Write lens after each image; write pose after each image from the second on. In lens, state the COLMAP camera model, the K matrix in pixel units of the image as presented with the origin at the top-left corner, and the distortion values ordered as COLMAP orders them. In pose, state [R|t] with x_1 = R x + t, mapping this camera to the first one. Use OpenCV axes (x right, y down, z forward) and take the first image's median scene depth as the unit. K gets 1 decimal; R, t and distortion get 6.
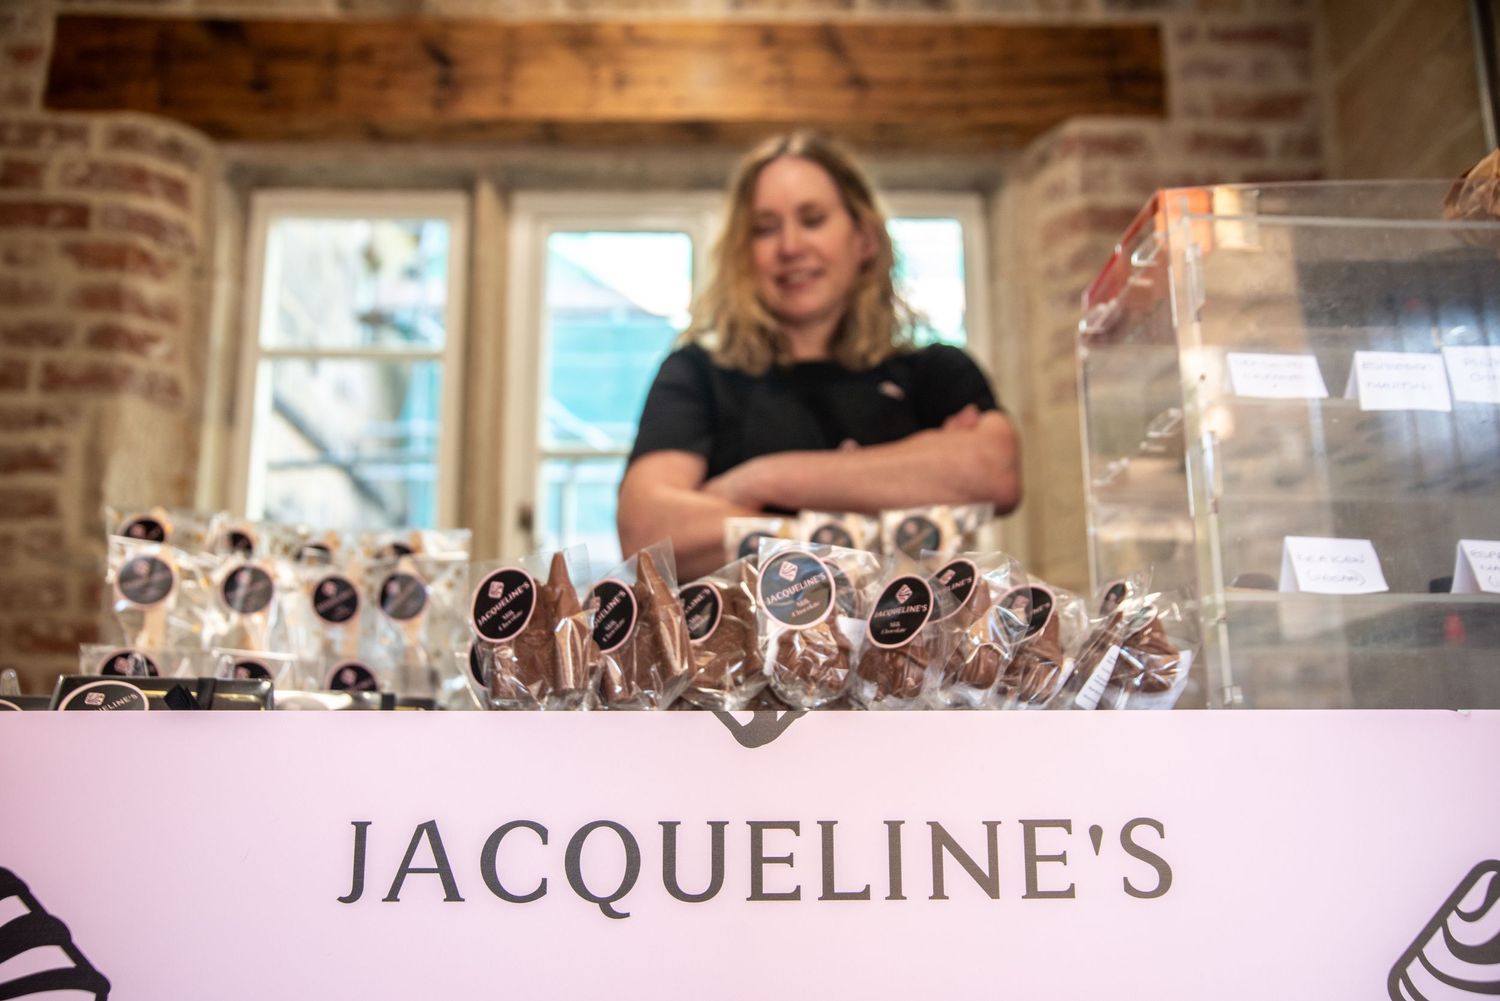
lens RADIAL K [[1481.0, 0, 751.7], [0, 1481.0, 501.0], [0, 0, 1]] dist [-0.001712, 0.000000]
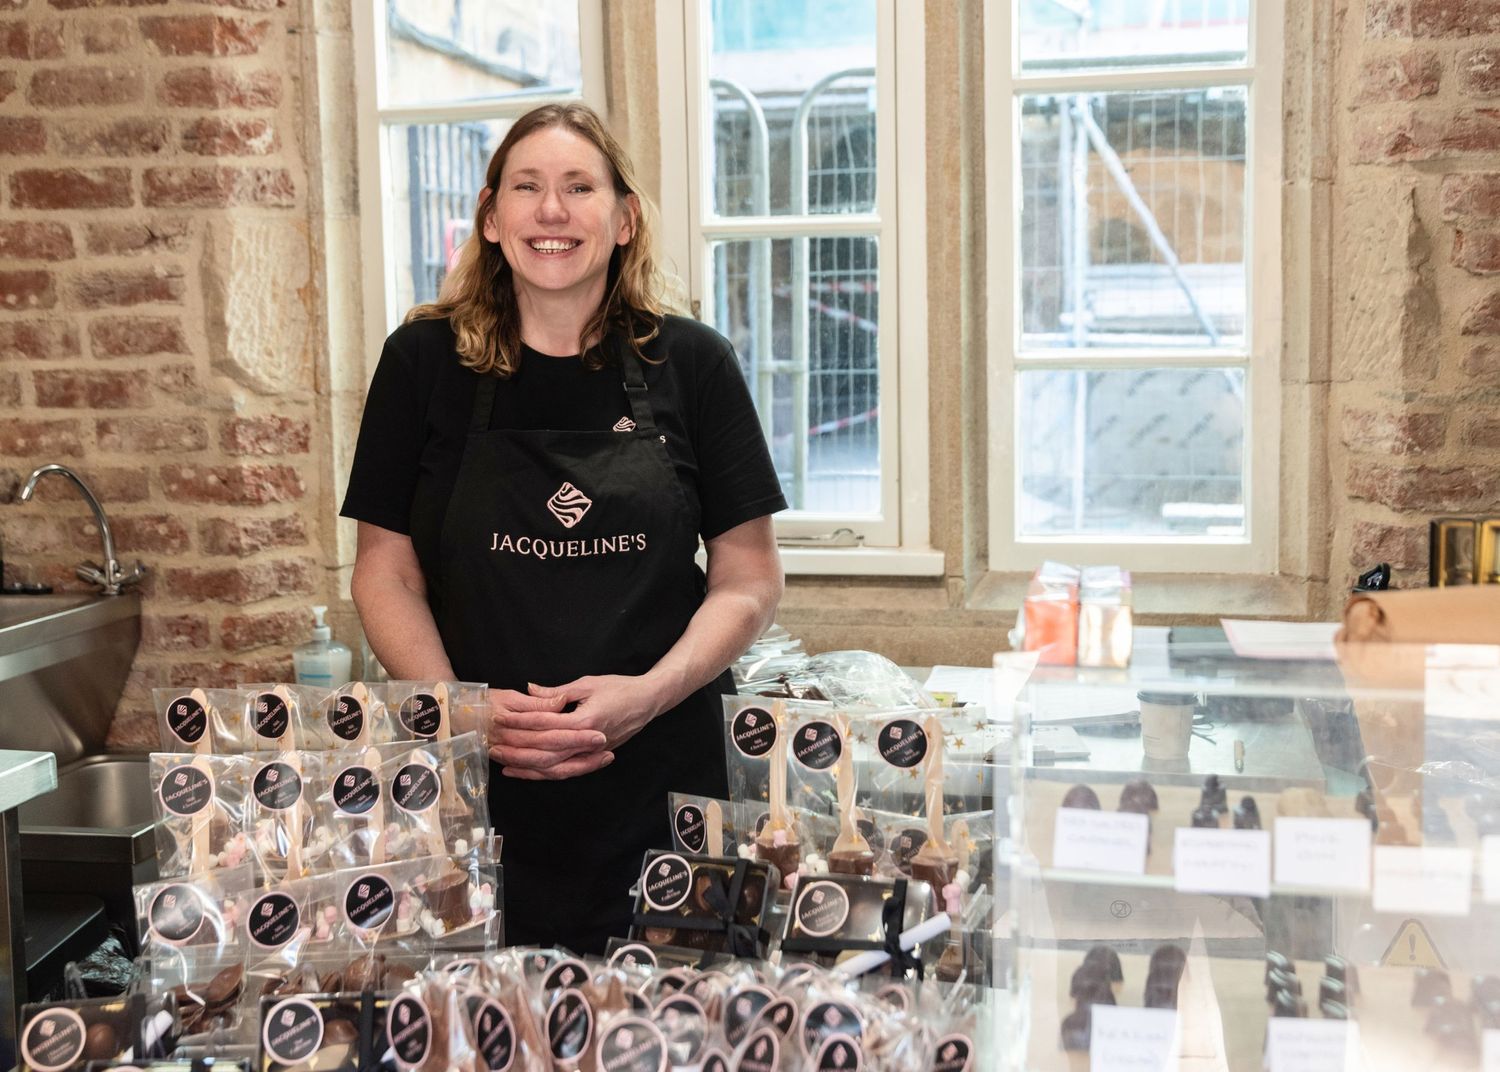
lens RADIAL K [[1941.0, 0, 748.0], [0, 1941.0, 537.4], [0, 0, 1]] dist [-0.002630, 0.000000]
pose [[0.974579, 0.010653, -0.223792, 0.144684], [0.069711, 0.934870, 0.348079, -0.269560], [0.212925, -0.354831, 0.910361, -0.072086]]
